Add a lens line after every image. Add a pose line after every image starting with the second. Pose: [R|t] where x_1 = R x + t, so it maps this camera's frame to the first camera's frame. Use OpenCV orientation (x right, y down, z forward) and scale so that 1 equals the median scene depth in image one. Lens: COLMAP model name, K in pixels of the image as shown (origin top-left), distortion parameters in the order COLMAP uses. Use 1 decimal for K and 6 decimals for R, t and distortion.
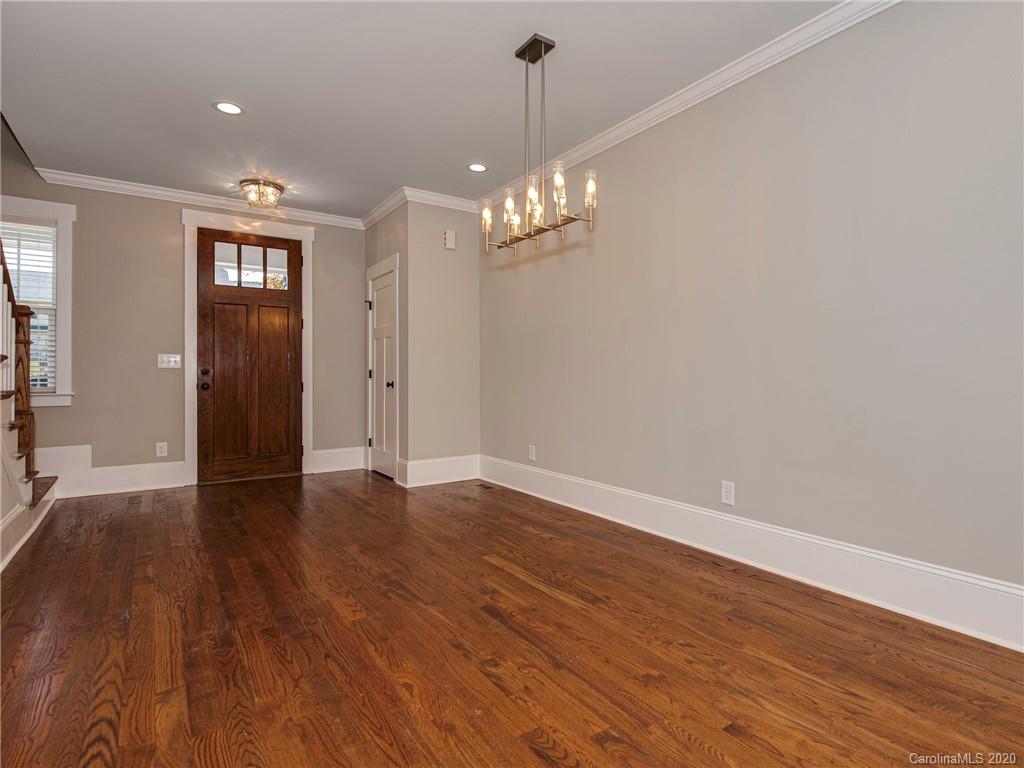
lens RADIAL K [[522.6, 0, 514.2], [0, 522.6, 380.7], [0, 0, 1]] dist [-0.002347, -0.001638]
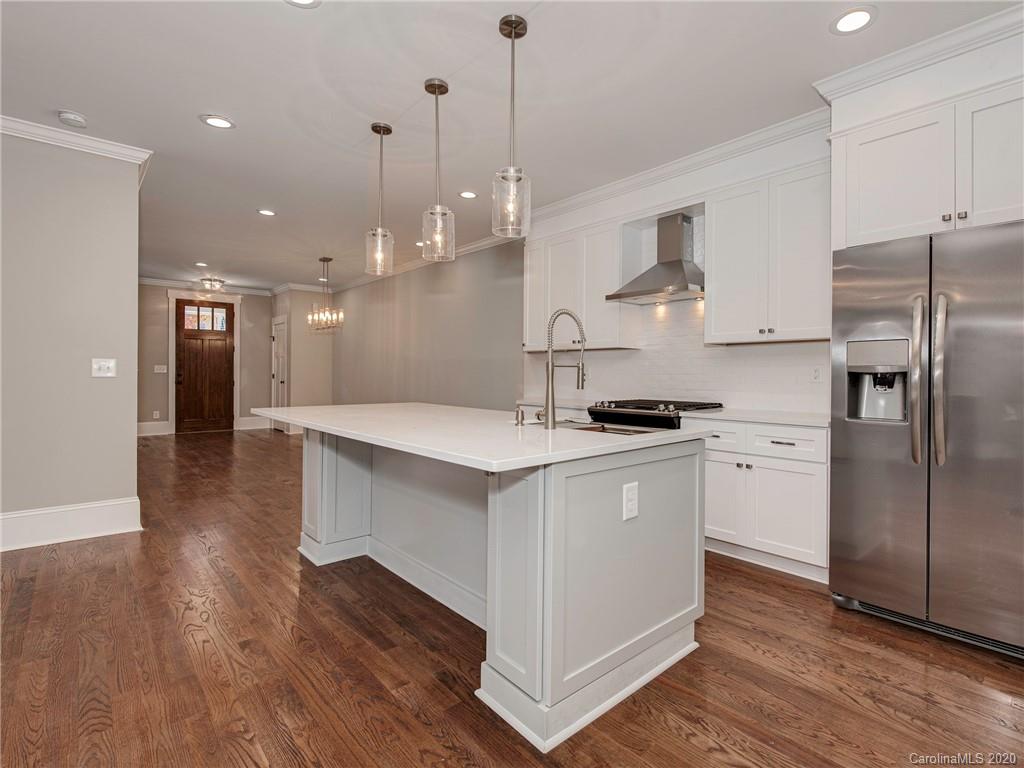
lens RADIAL K [[487.3, 0, 508.9], [0, 487.3, 377.4], [0, 0, 1]] dist [-0.001417, -0.001026]
pose [[0.991949, 0.007638, 0.126411, 0.363391], [-0.007781, 0.999970, 0.000643, -0.017569], [-0.126402, -0.001622, 0.991978, -0.885036]]
